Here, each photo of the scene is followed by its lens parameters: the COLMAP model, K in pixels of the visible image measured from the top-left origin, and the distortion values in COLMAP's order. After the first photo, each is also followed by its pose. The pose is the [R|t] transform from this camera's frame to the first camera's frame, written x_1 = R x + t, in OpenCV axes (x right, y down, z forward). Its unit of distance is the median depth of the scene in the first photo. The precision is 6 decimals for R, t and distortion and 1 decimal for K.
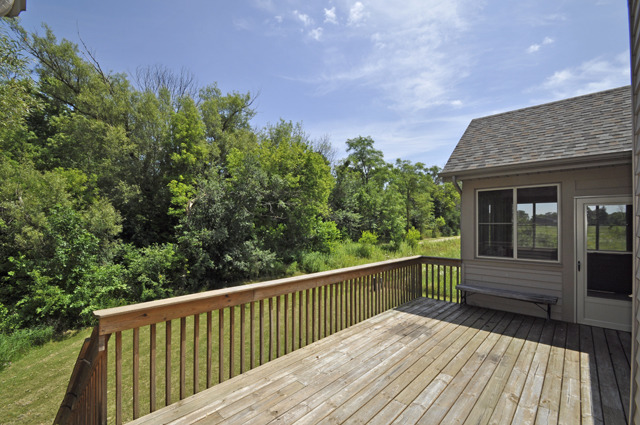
lens RADIAL K [[279.6, 0, 309.0], [0, 279.6, 221.1], [0, 0, 1]] dist [0.018055, -0.017836]
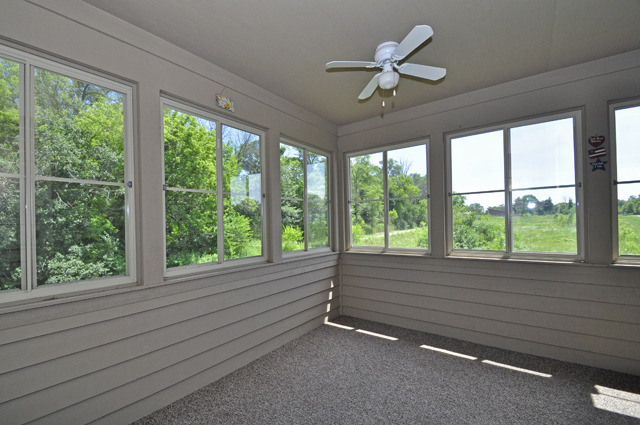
lens RADIAL K [[279.6, 0, 309.0], [0, 279.6, 221.1], [0, 0, 1]] dist [0.018055, -0.017836]
pose [[0.994501, -0.026952, 0.101198, 0.287589], [0.025885, 0.999595, 0.011845, 0.017300], [-0.101476, -0.009160, 0.994796, 0.248178]]
